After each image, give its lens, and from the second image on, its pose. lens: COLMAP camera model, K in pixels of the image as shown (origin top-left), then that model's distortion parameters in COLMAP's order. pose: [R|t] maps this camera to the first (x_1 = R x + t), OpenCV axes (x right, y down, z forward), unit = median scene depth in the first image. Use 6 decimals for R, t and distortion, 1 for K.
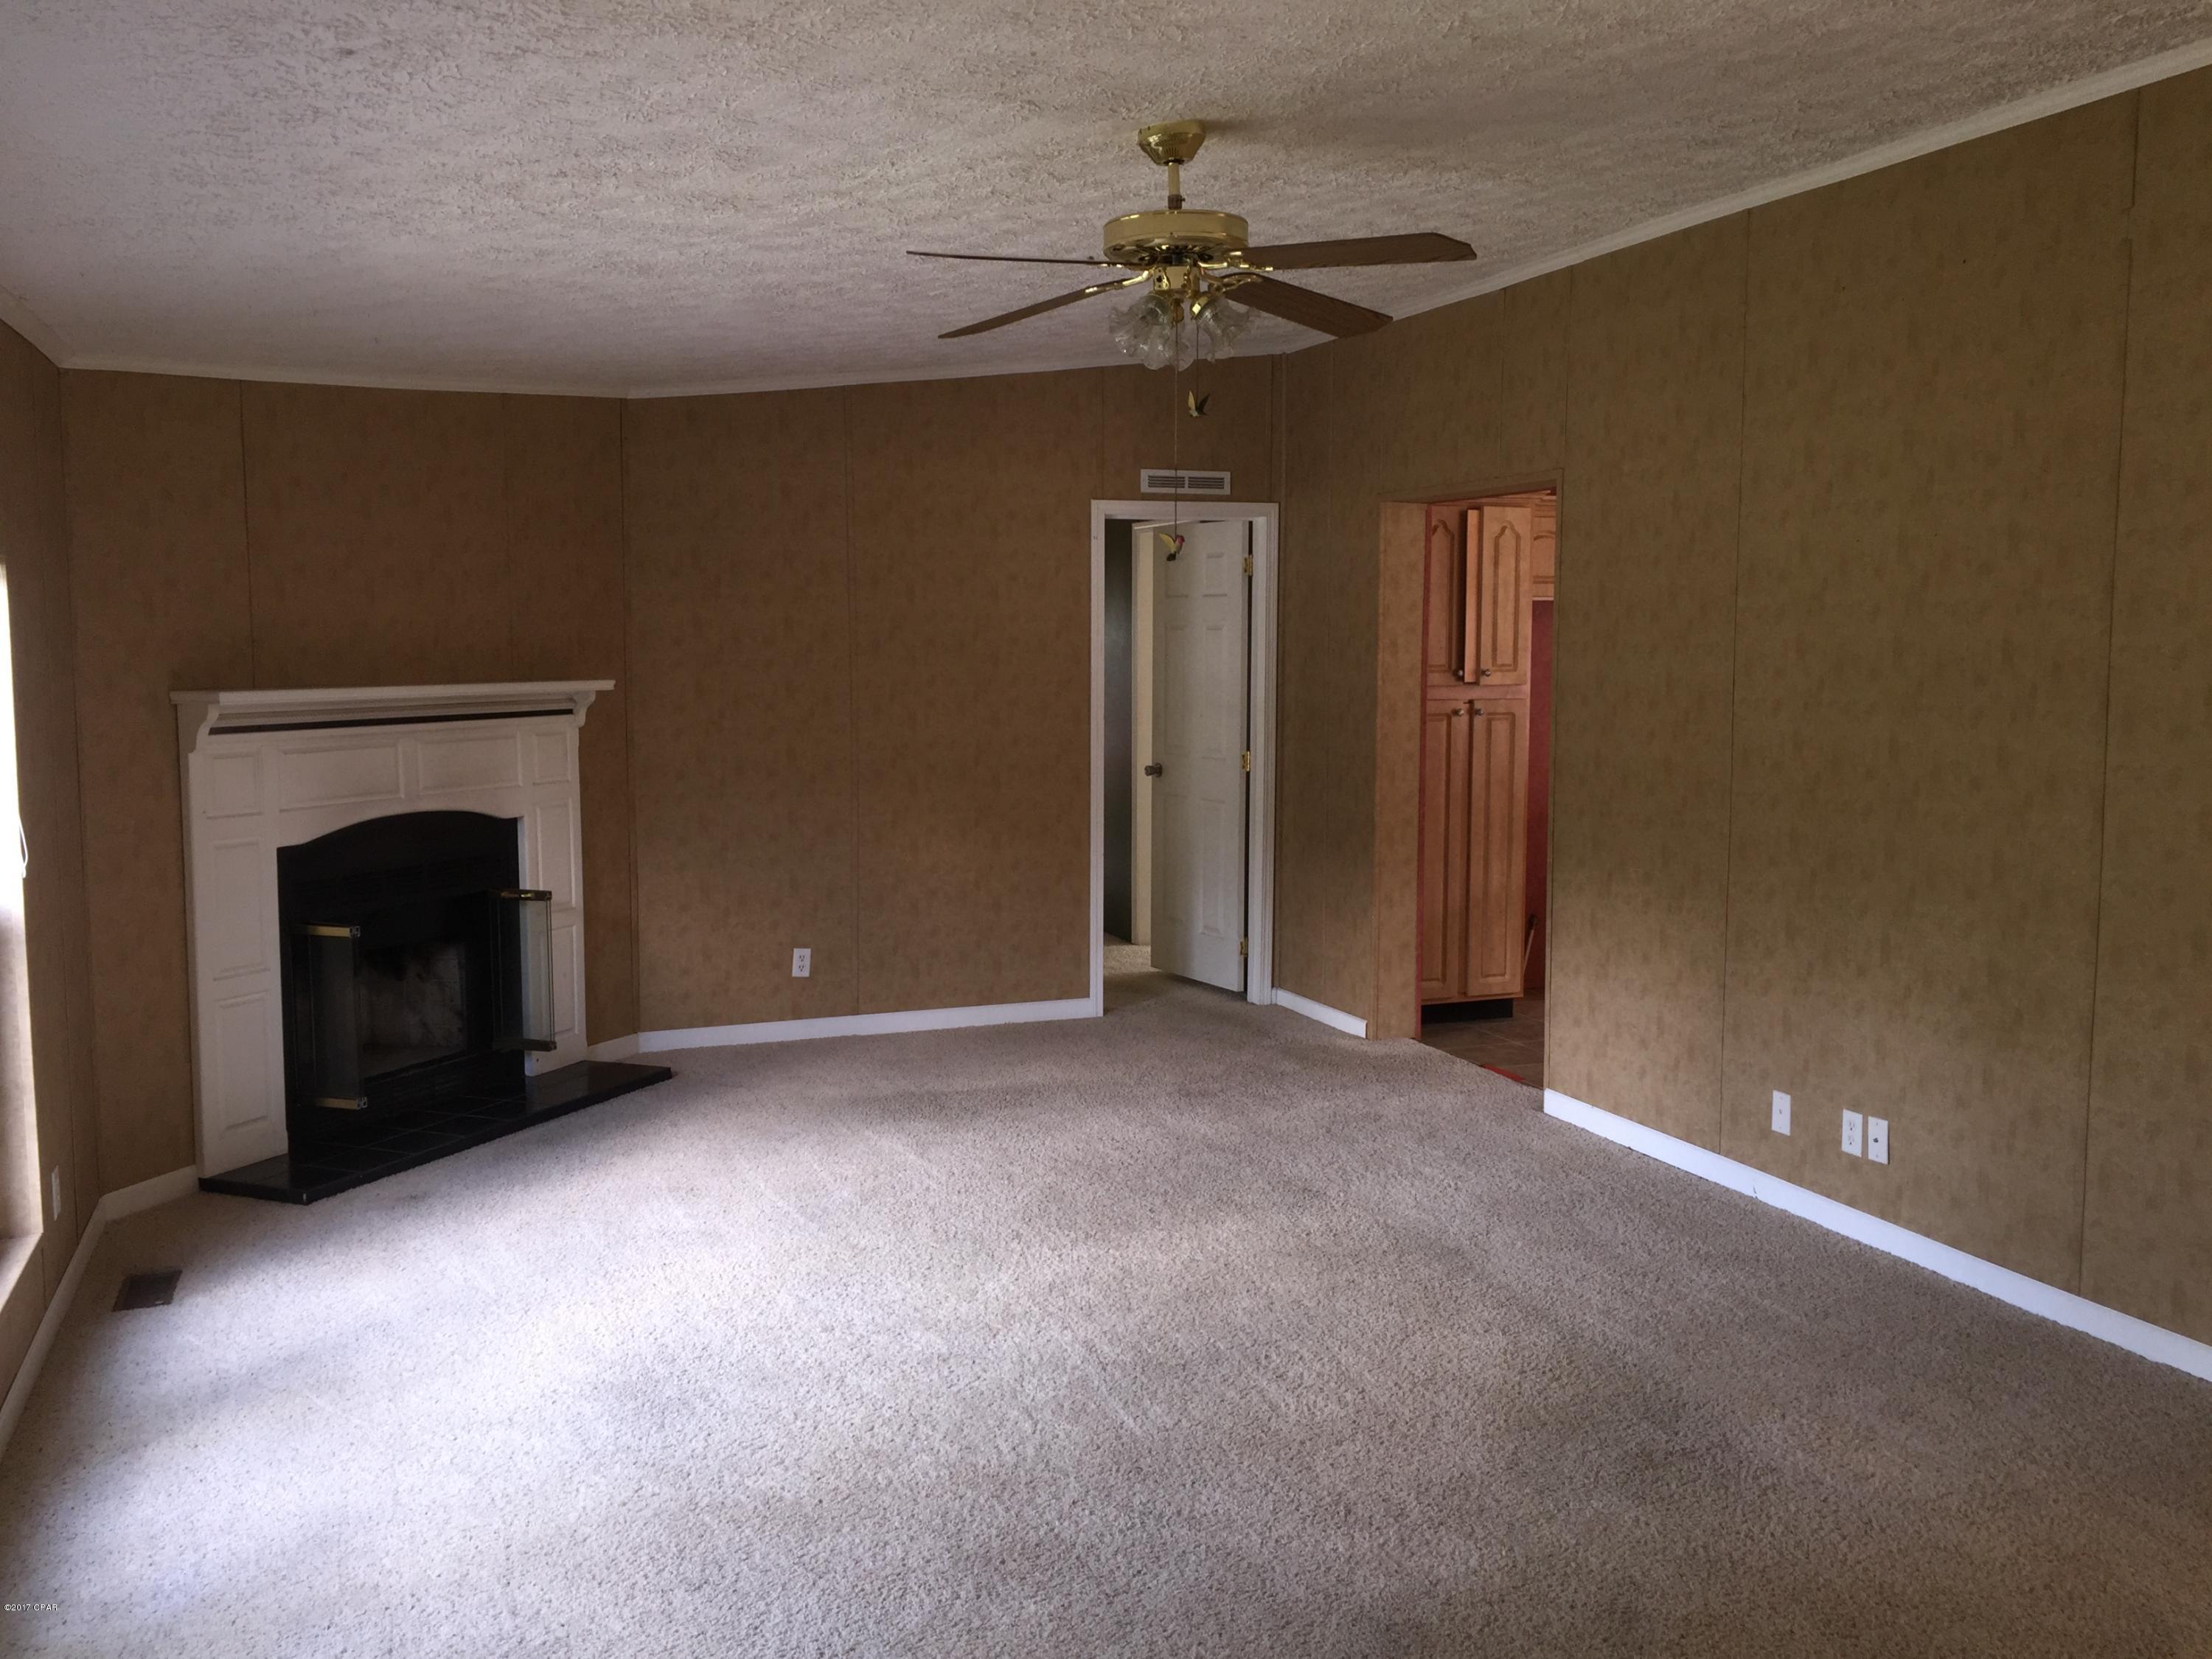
lens RADIAL K [[1878.2, 0, 1118.3], [0, 1878.2, 790.1], [0, 0, 1]] dist [0.069845, -0.069733]
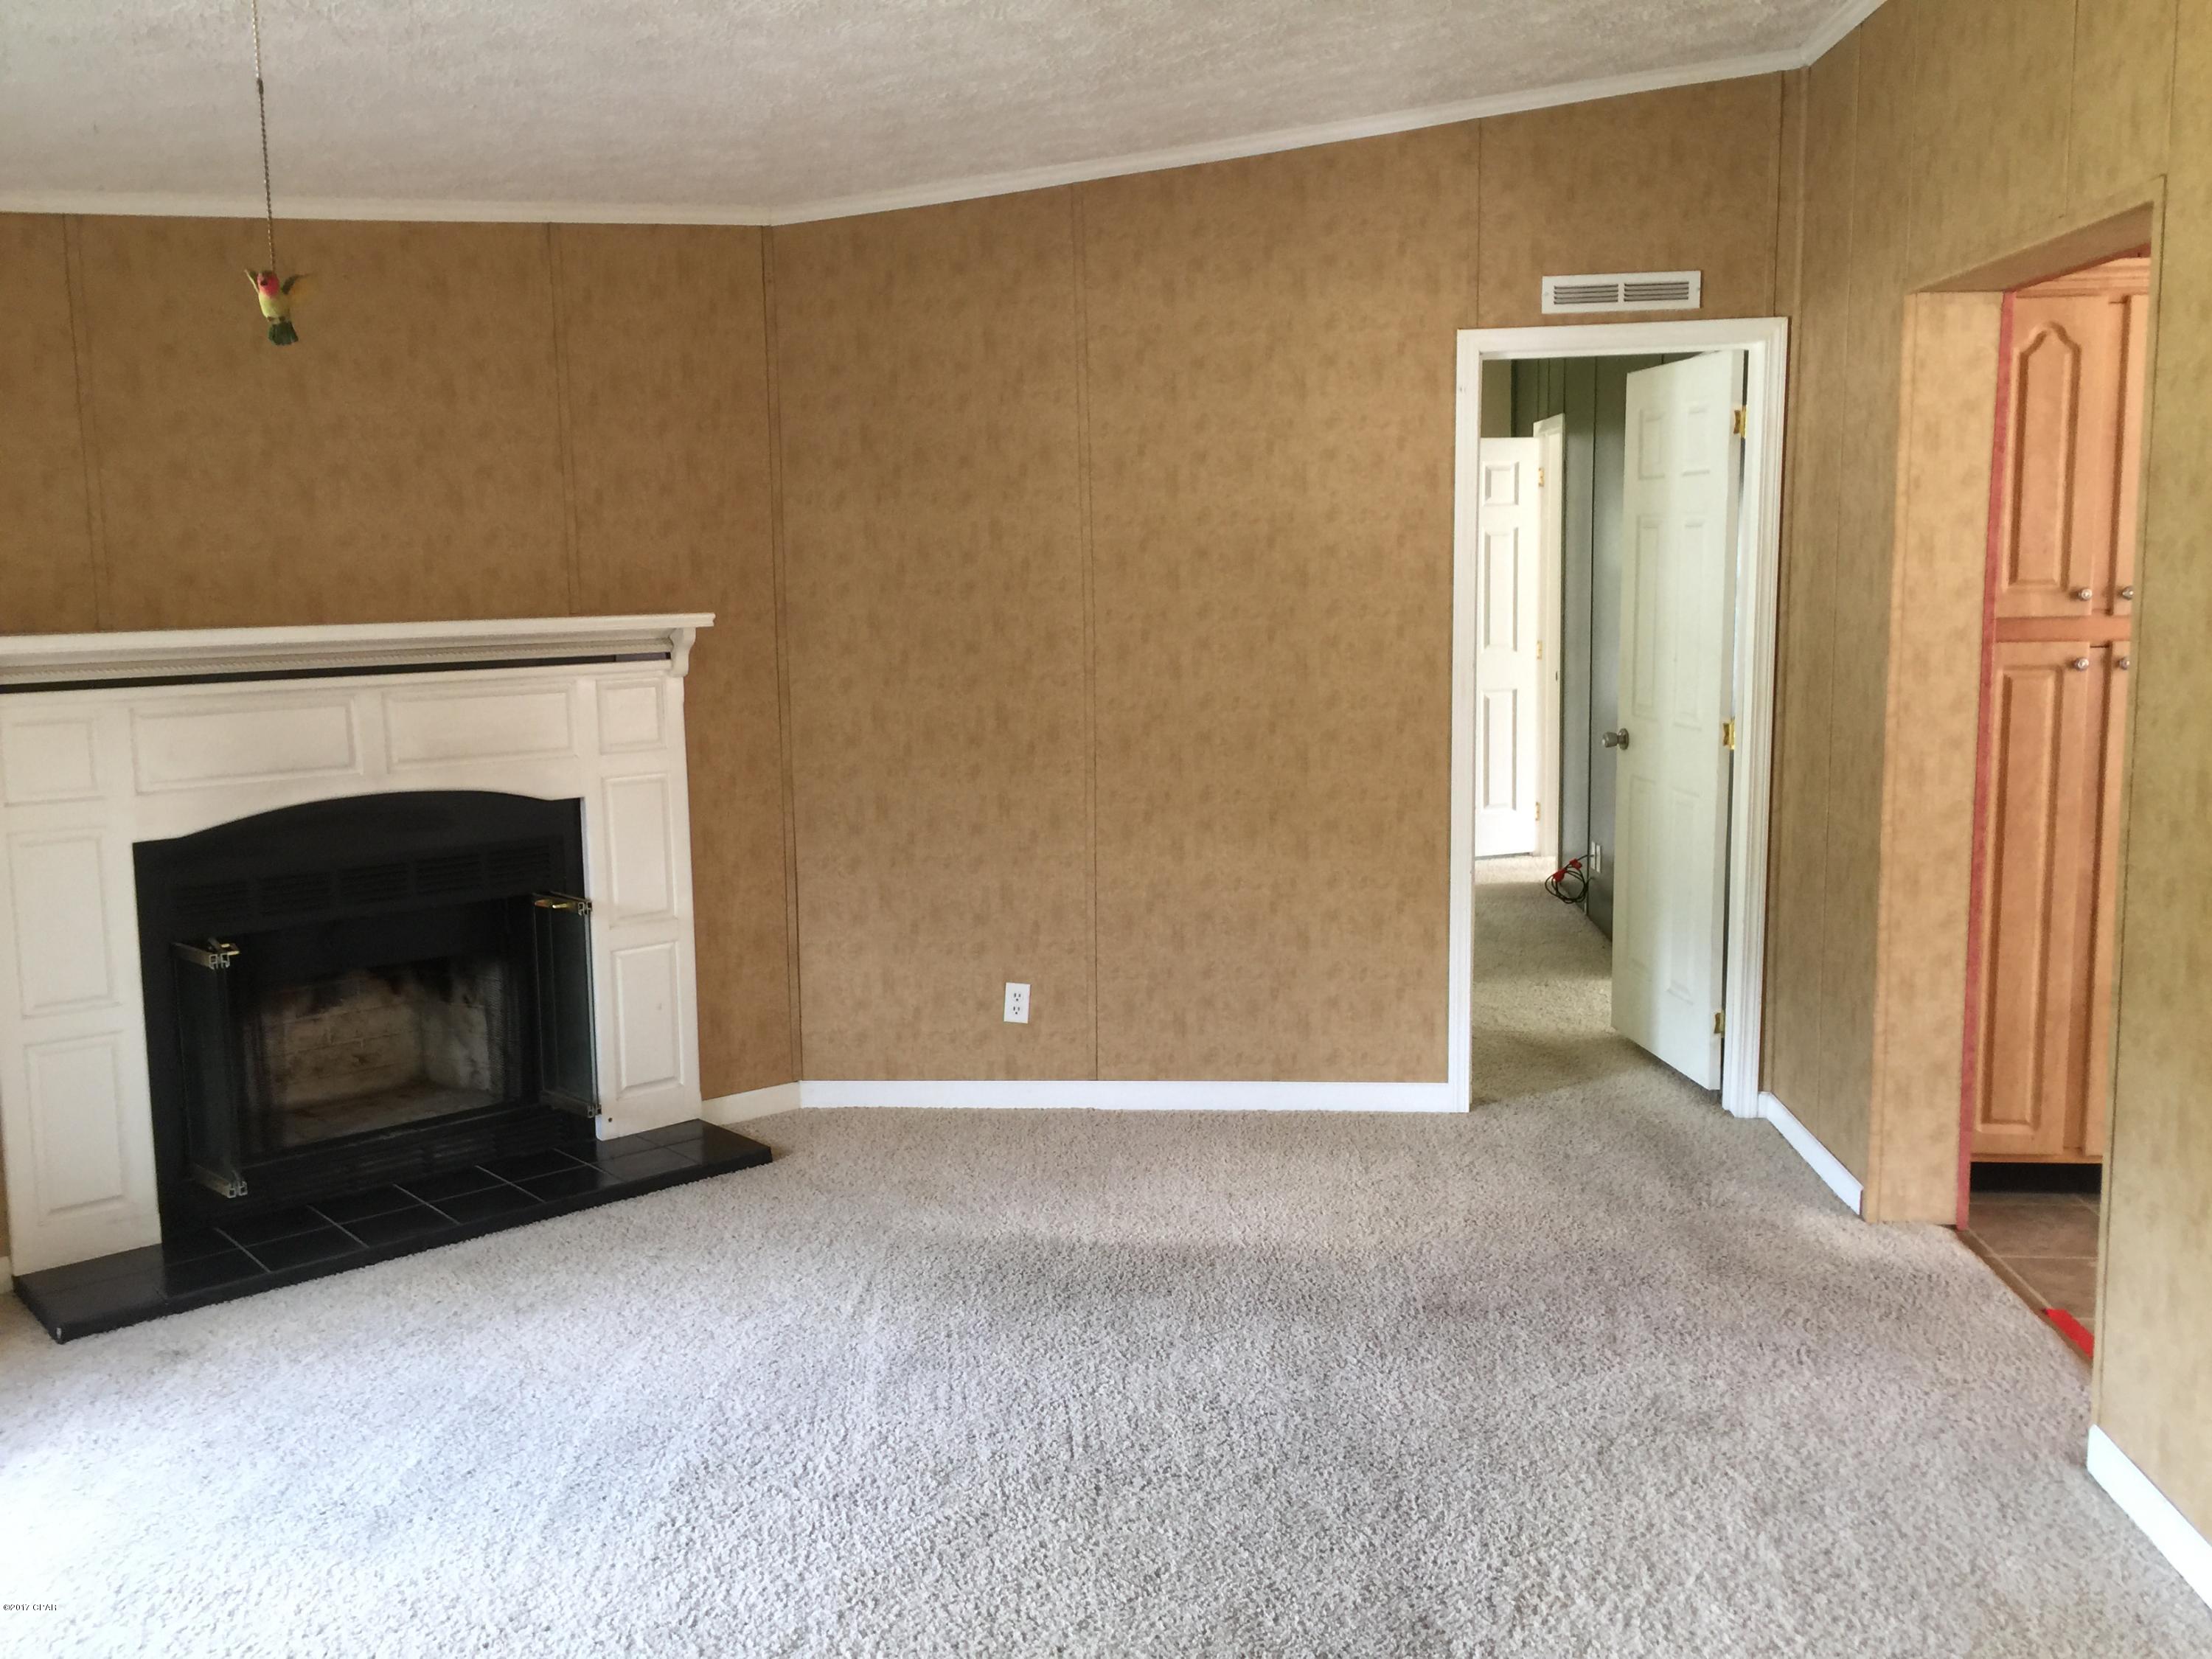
lens RADIAL K [[1878.2, 0, 1118.3], [0, 1878.2, 790.1], [0, 0, 1]] dist [0.069845, -0.069733]
pose [[0.903084, 0.040455, -0.427555, 0.174285], [-0.020150, 0.998448, 0.051912, -0.028538], [0.428991, -0.038265, 0.902498, 0.373054]]
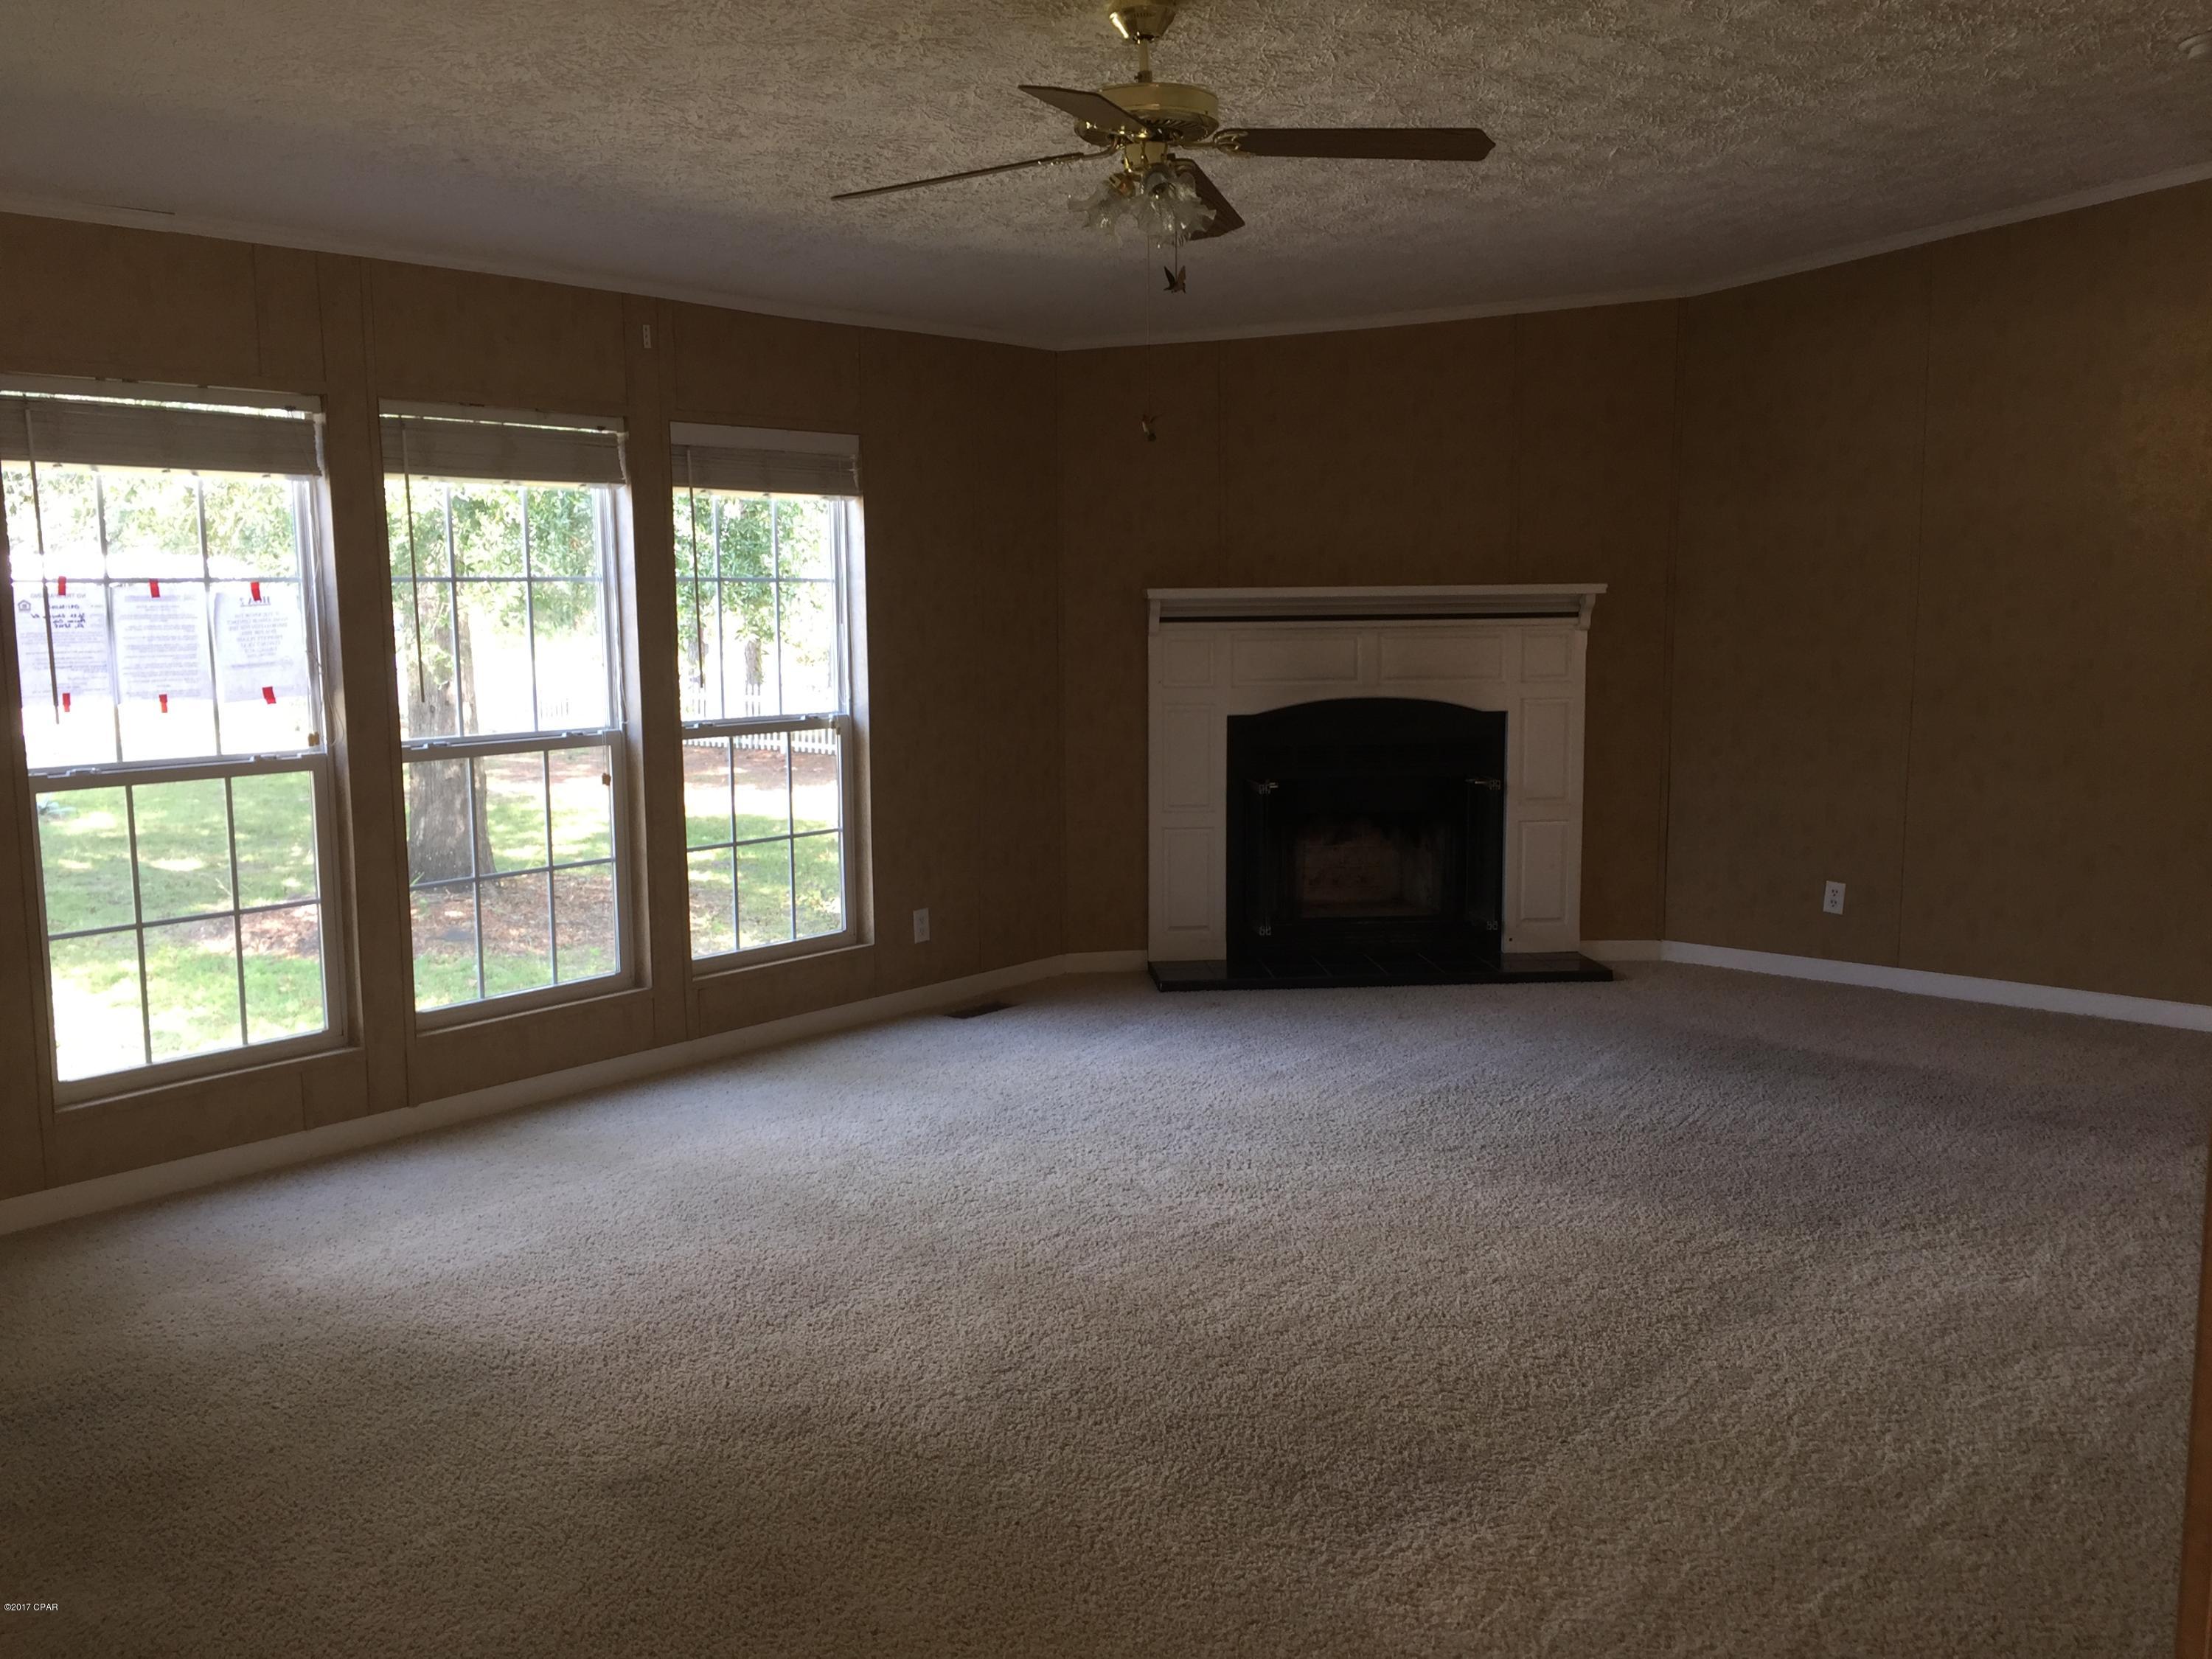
lens RADIAL K [[1898.4, 0, 1108.3], [0, 1898.4, 796.6], [0, 0, 1]] dist [0.011290, 0.005885]
pose [[0.472555, 0.094700, -0.876199, 0.471260], [-0.061767, 0.995324, 0.074263, -0.003303], [0.879134, 0.019027, 0.476194, 0.257632]]
